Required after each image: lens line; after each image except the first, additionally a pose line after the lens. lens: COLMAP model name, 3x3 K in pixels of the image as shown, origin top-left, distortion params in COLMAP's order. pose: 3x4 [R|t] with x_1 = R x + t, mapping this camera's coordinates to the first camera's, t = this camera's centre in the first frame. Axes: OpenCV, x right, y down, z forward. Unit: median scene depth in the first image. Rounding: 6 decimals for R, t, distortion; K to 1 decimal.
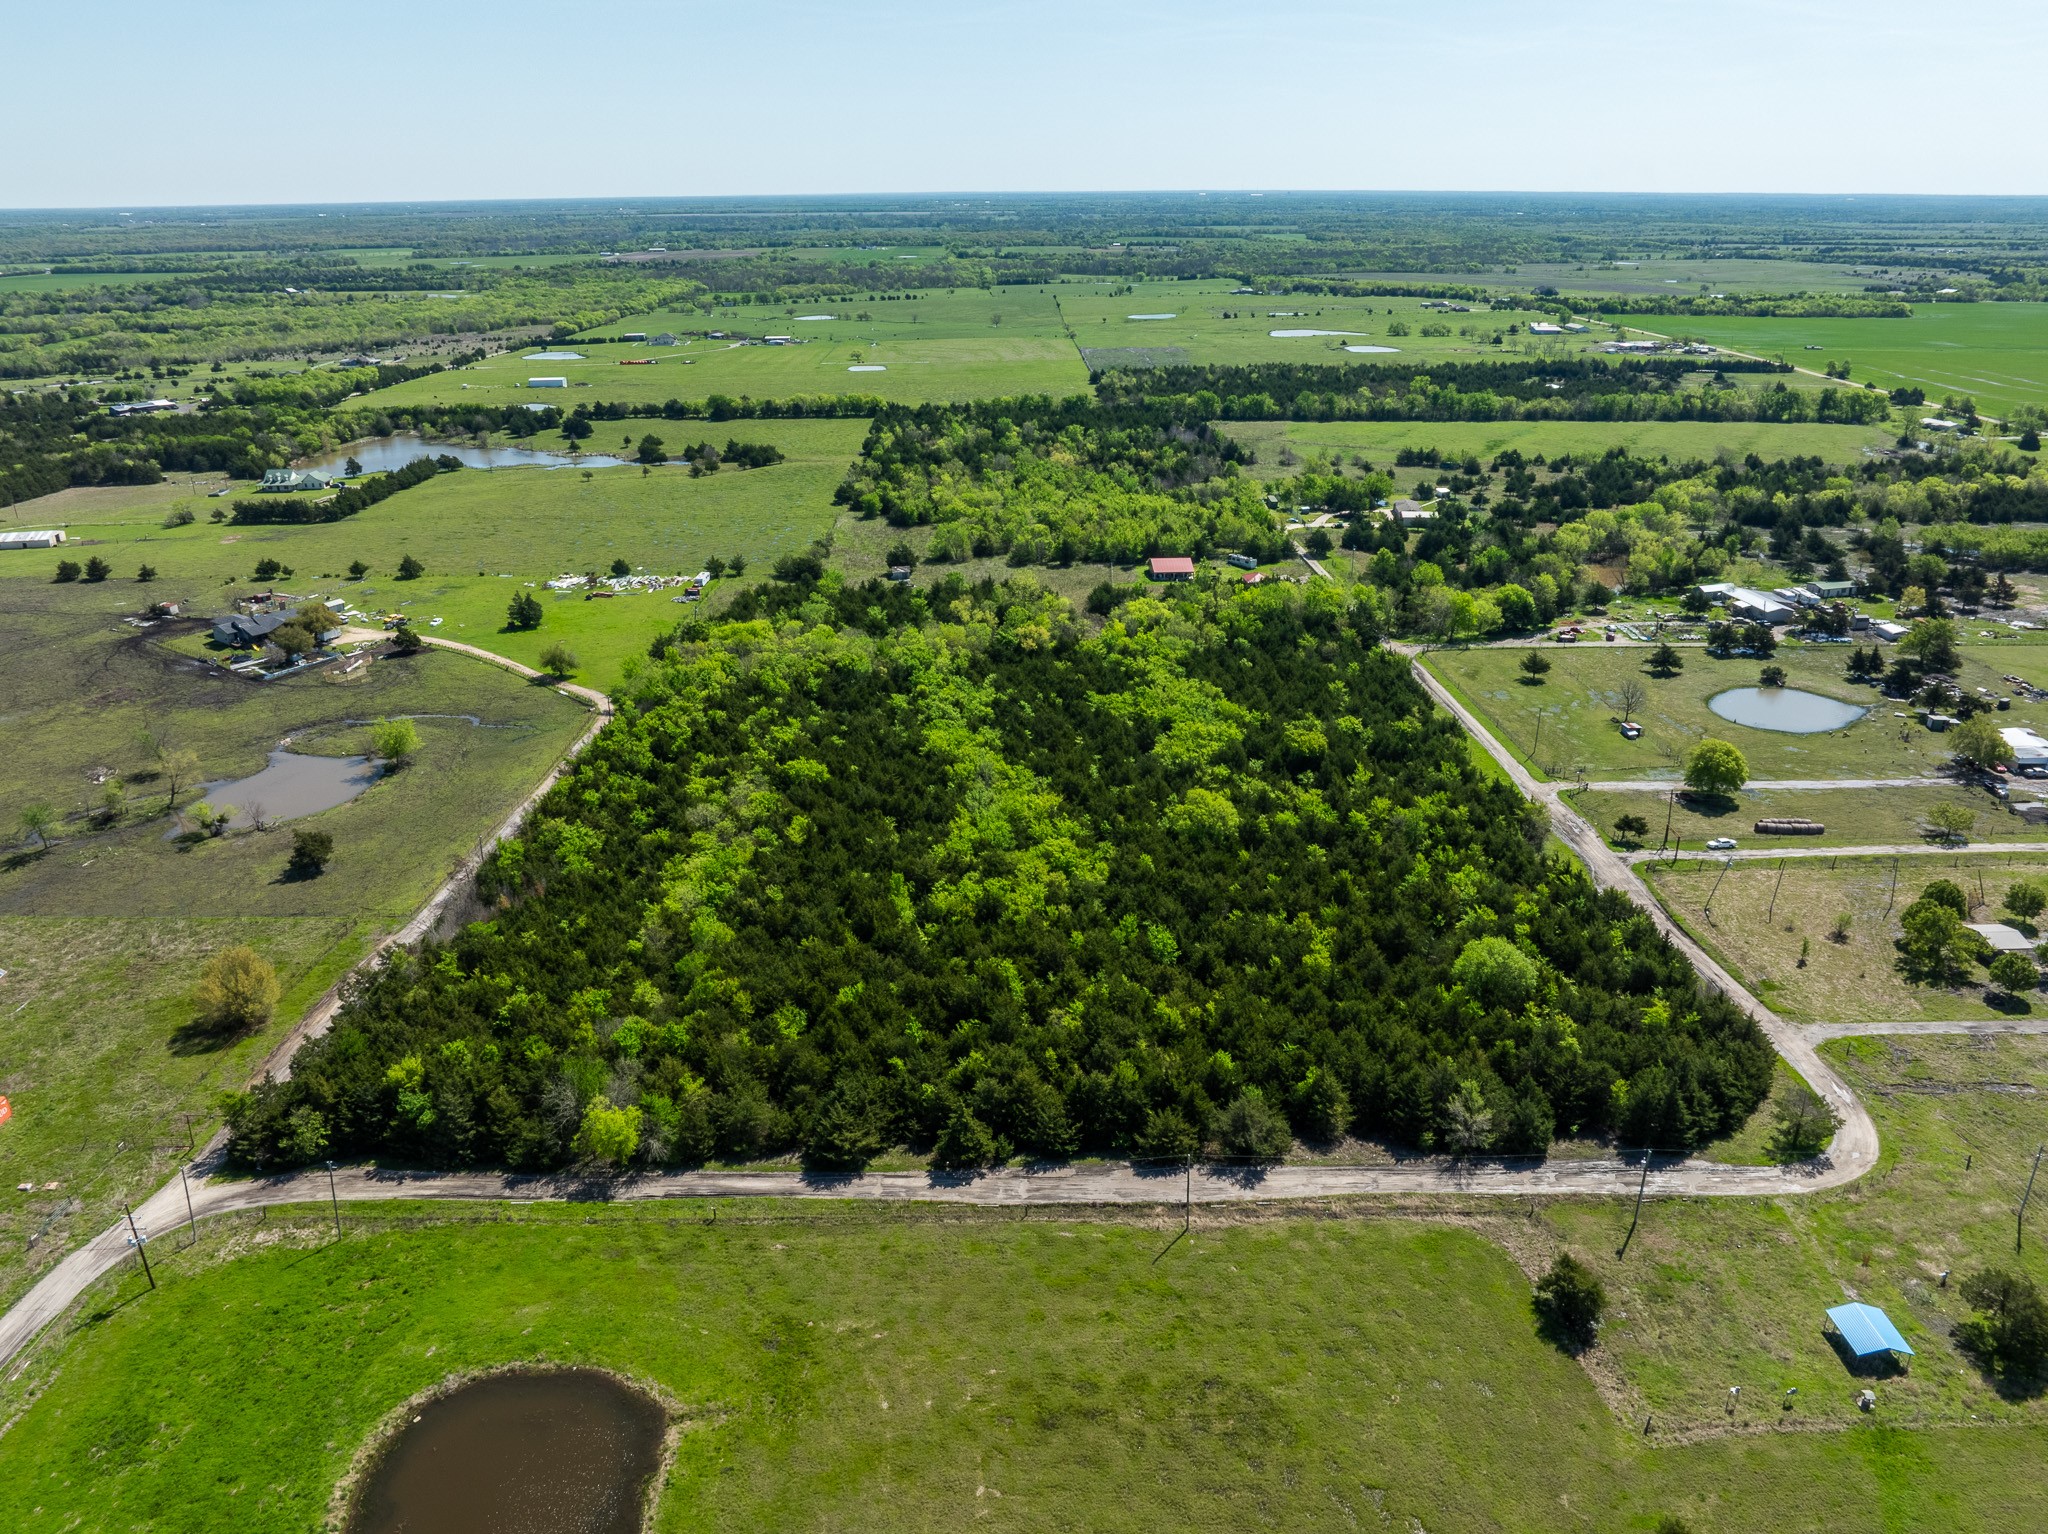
lens RADIAL K [[1438.1, 0, 1024.0], [0, 1438.1, 767.0], [0, 0, 1]] dist [-0.039074, -0.001500]
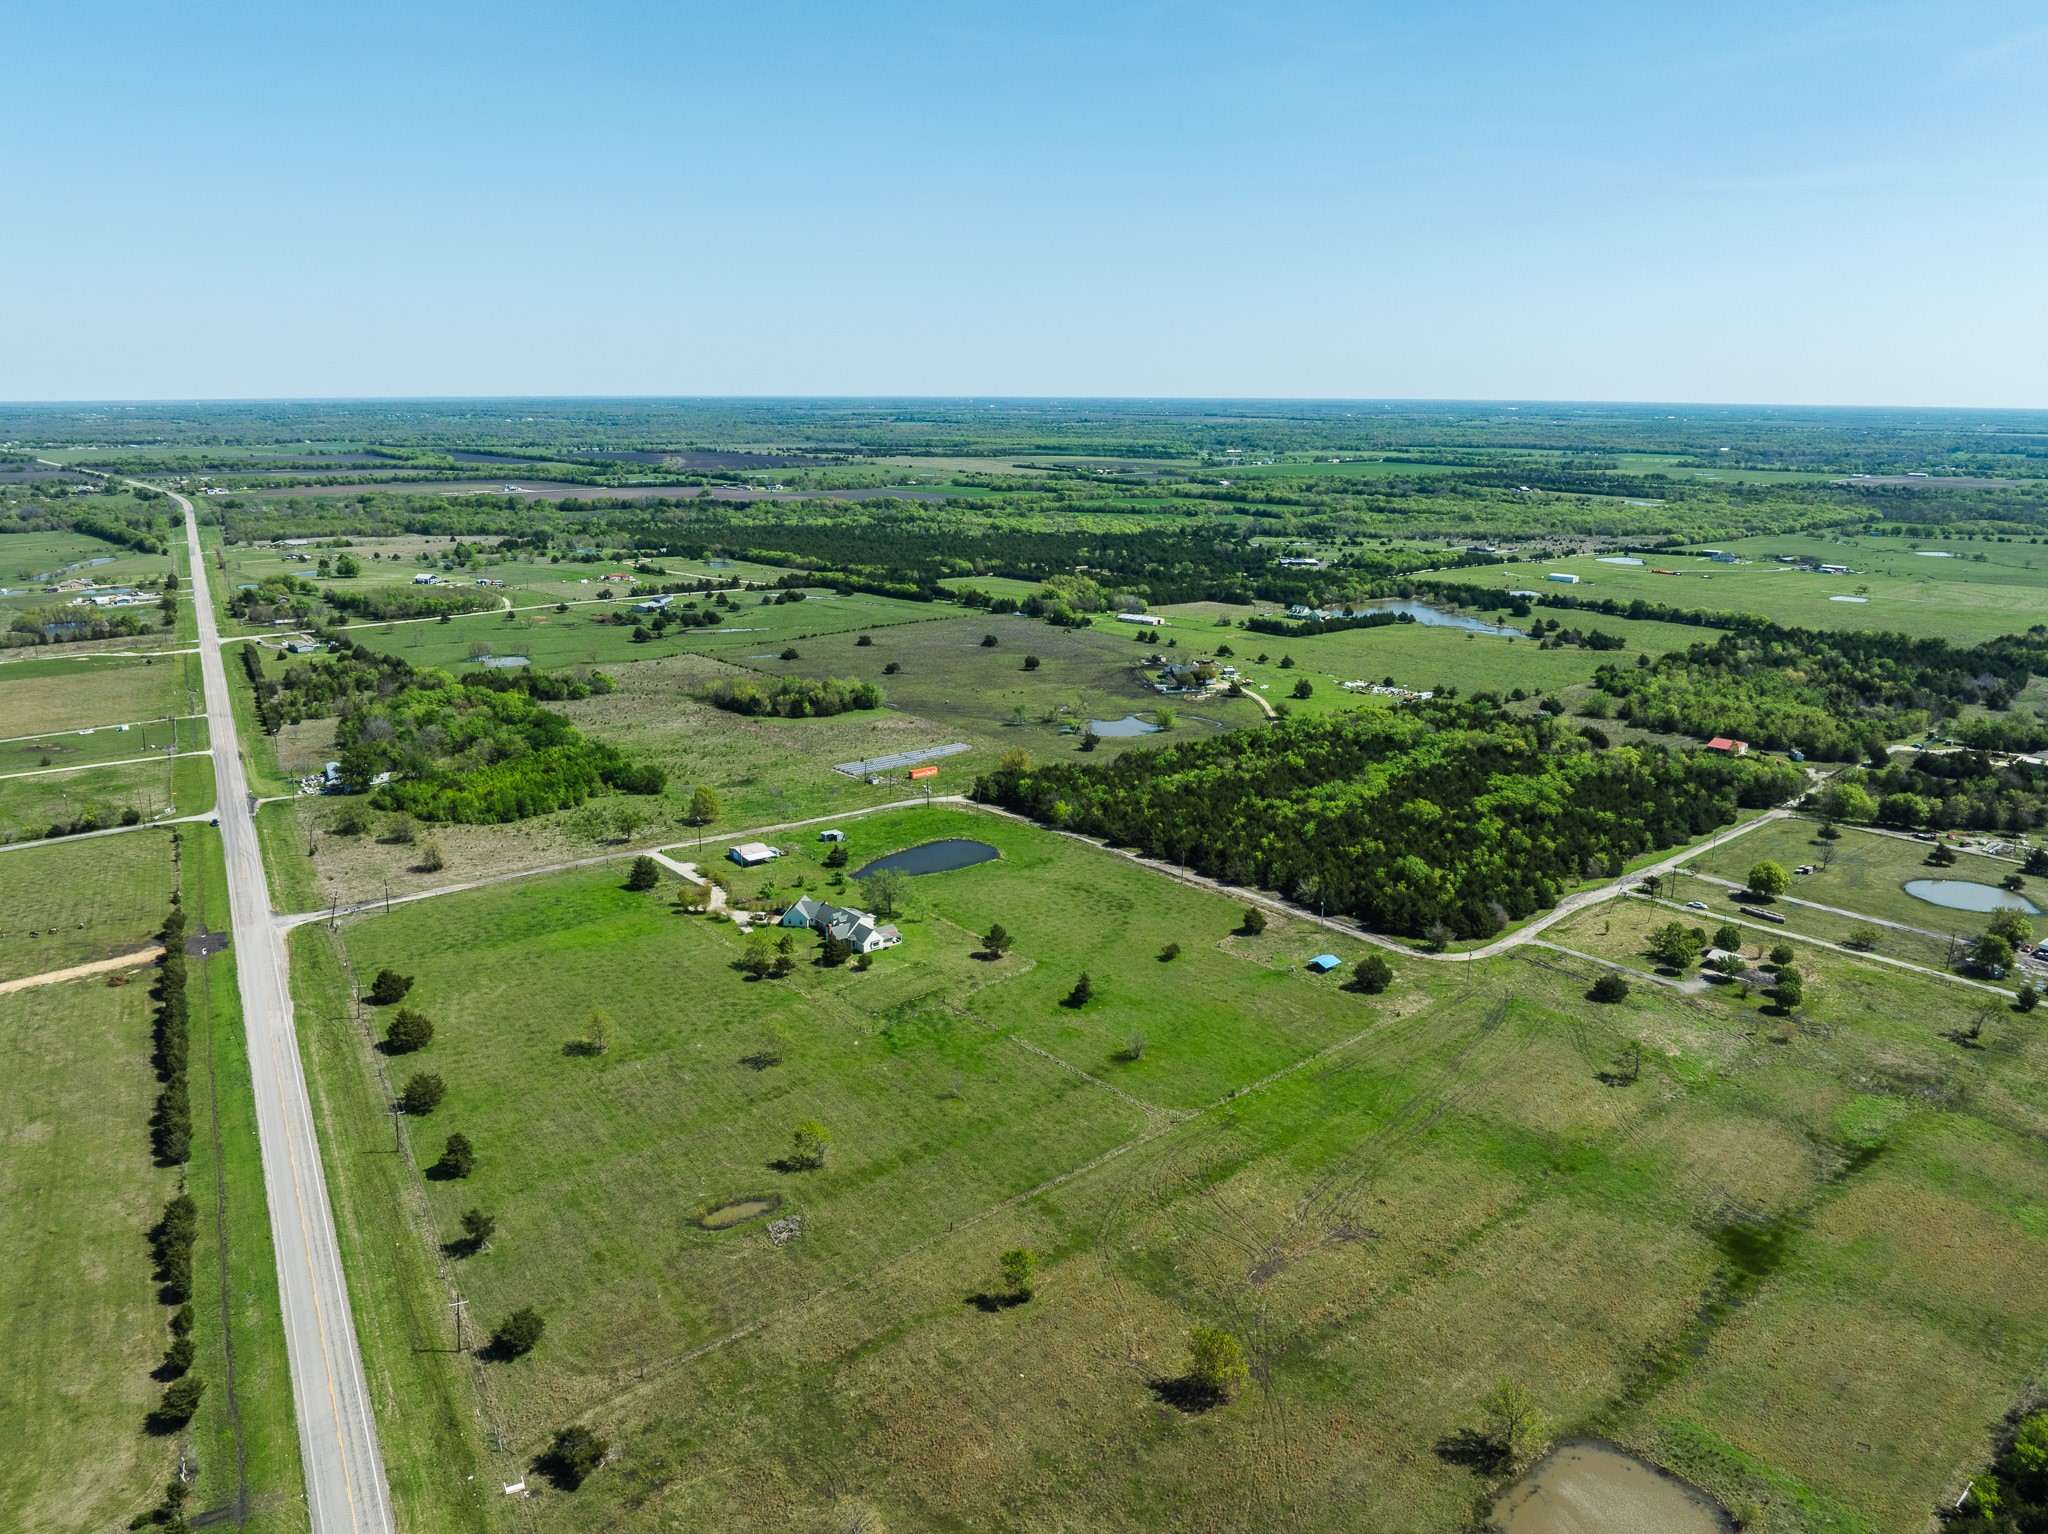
lens RADIAL K [[1434.0, 0, 1024.0], [0, 1434.0, 767.0], [0, 0, 1]] dist [-0.049428, -0.005340]
pose [[0.649067, 0.199026, -0.734235, 0.751034], [-0.290525, 0.956864, 0.002548, 0.080309], [0.703070, 0.211660, 0.678890, -0.430839]]
